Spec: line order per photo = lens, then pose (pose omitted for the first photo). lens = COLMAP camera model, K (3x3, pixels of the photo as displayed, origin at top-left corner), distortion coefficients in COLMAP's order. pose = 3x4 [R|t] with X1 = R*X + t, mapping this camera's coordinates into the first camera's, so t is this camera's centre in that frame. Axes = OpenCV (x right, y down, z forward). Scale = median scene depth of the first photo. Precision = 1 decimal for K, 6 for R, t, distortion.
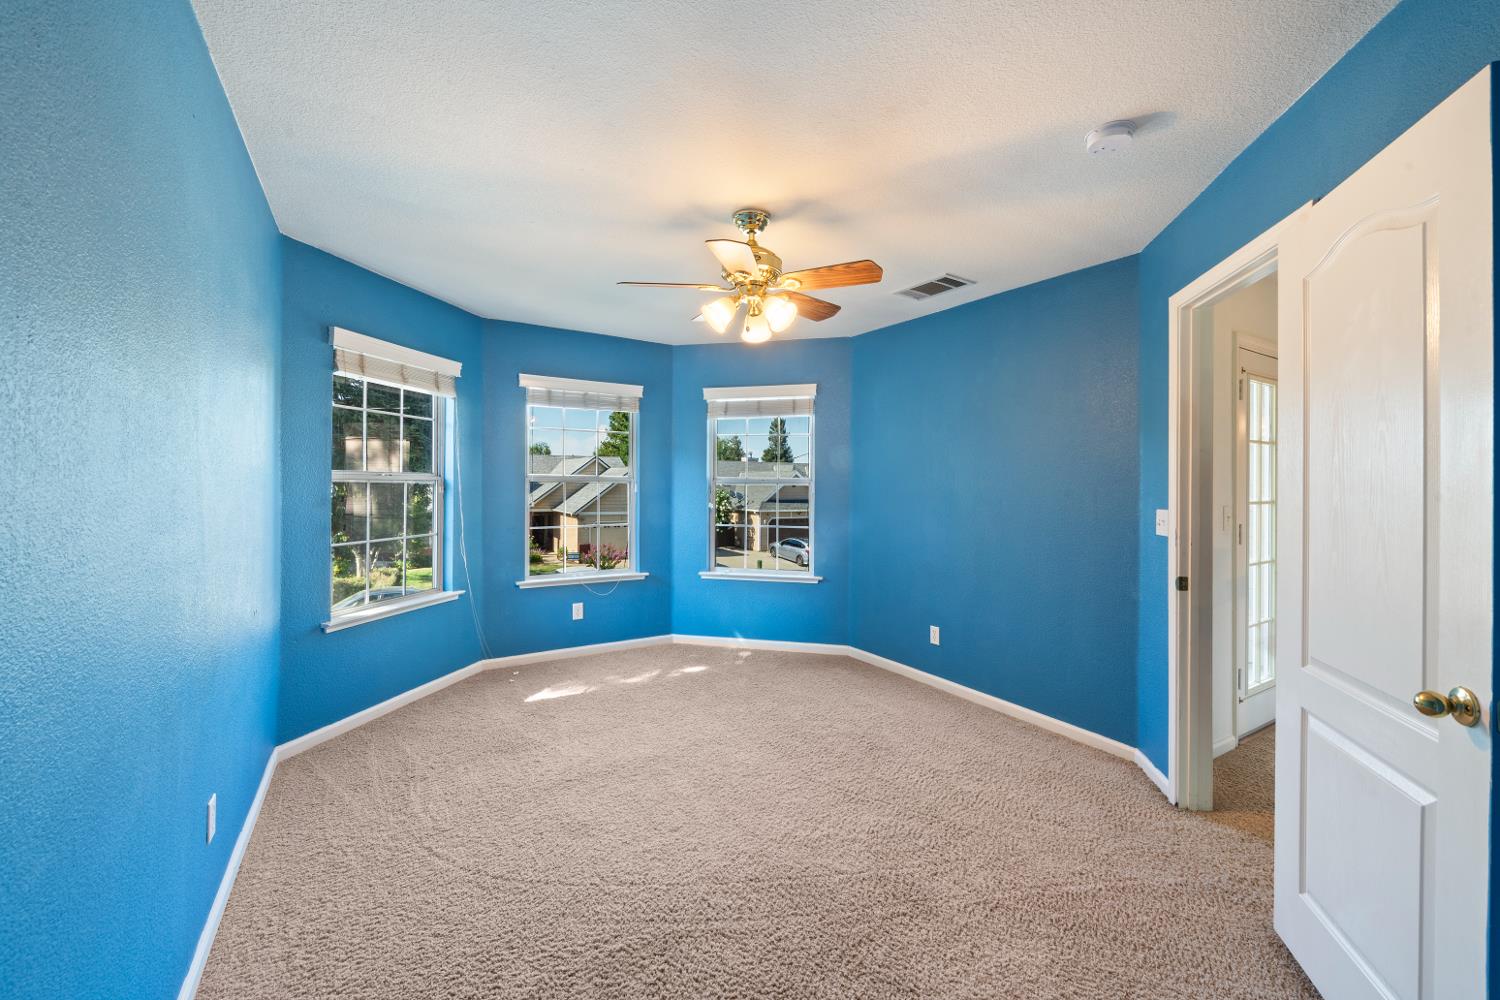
lens RADIAL K [[599.0, 0, 752.6], [0, 599.0, 494.6], [0, 0, 1]] dist [-0.001040, -0.000292]
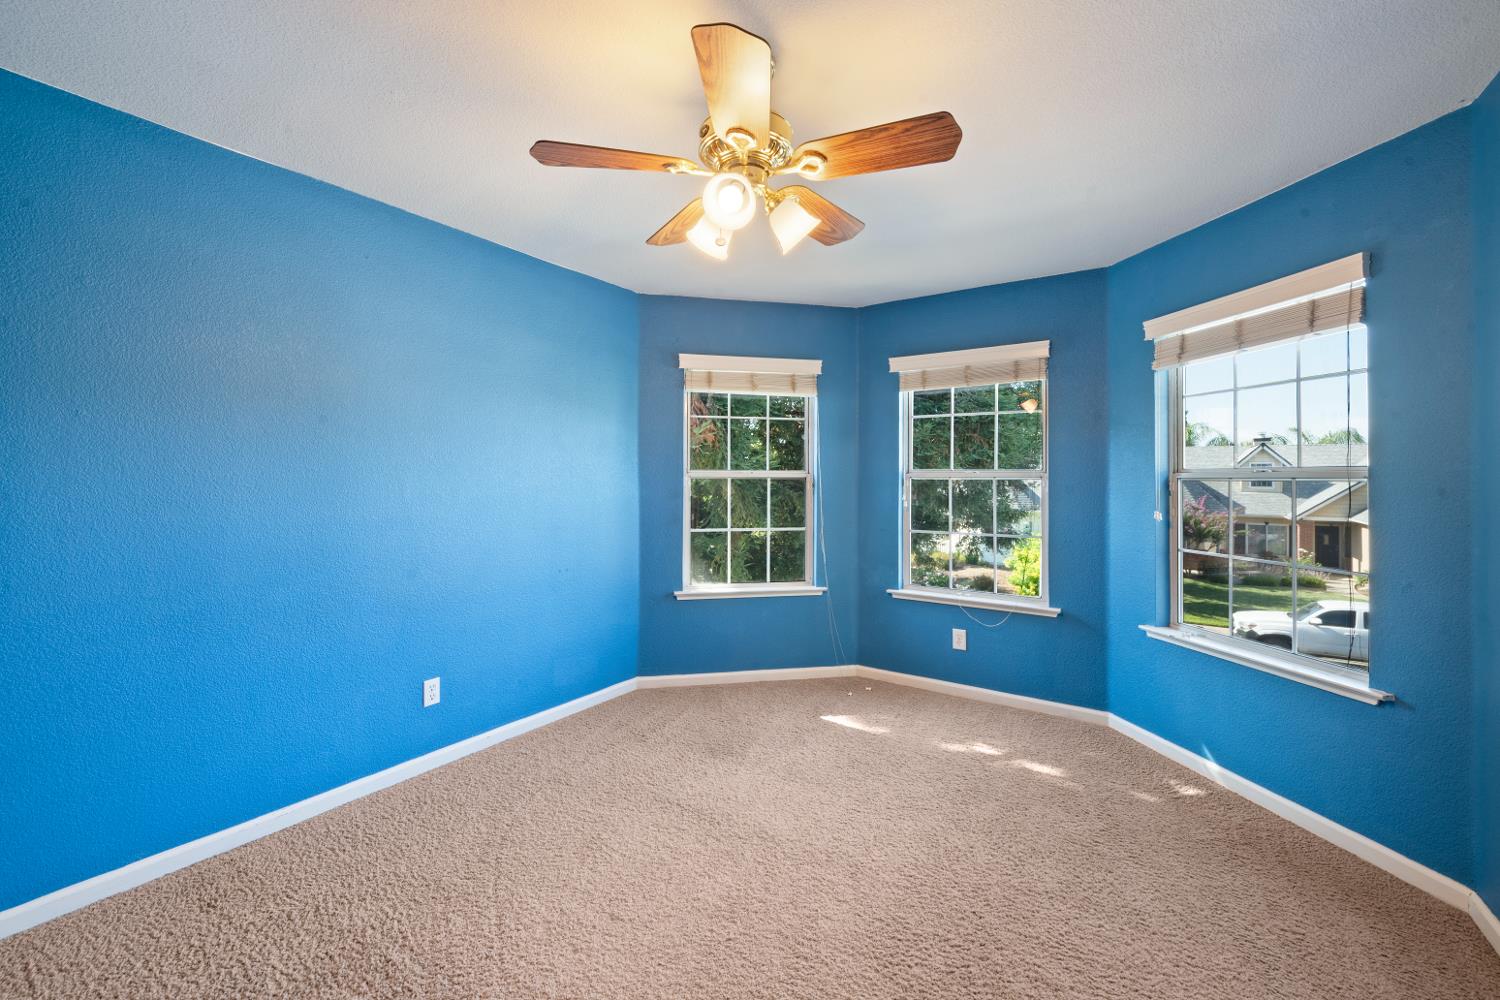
lens RADIAL K [[602.6, 0, 749.9], [0, 602.6, 484.6], [0, 0, 1]] dist [-0.000008, -0.000361]
pose [[0.411649, 0.001225, -0.911342, 0.361700], [-0.016290, 0.999849, -0.006014, -0.003160], [0.911197, 0.017322, 0.411607, 0.451127]]
